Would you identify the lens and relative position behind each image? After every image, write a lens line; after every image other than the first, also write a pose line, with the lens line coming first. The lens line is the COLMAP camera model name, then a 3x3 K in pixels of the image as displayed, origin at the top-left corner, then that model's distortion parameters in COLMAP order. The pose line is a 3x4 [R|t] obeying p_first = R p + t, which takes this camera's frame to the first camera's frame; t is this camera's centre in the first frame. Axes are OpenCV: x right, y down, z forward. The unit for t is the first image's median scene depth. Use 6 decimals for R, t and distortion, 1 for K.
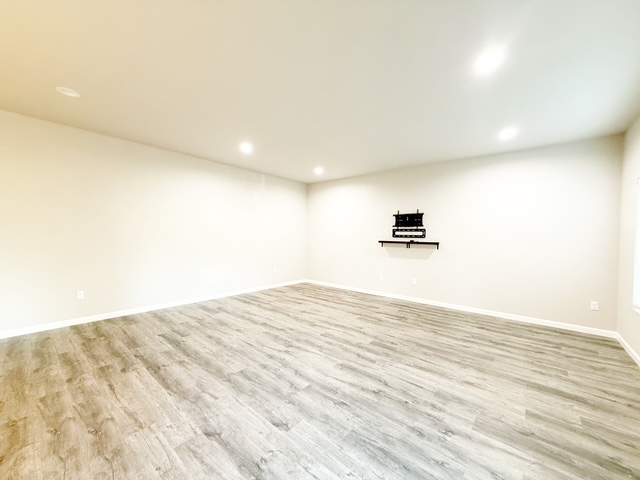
lens RADIAL K [[255.5, 0, 318.9], [0, 255.5, 239.0], [0, 0, 1]] dist [-0.002023, 0.000050]
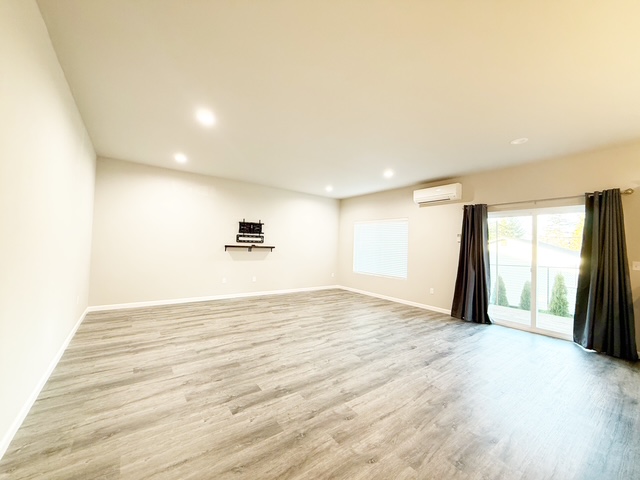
lens RADIAL K [[255.5, 0, 318.3], [0, 255.5, 241.1], [0, 0, 1]] dist [-0.002023, 0.000050]
pose [[0.224657, 0.007297, 0.974411, -1.141939], [-0.014979, 0.999880, -0.004034, -0.019511], [-0.974323, -0.013689, 0.224739, 0.675741]]
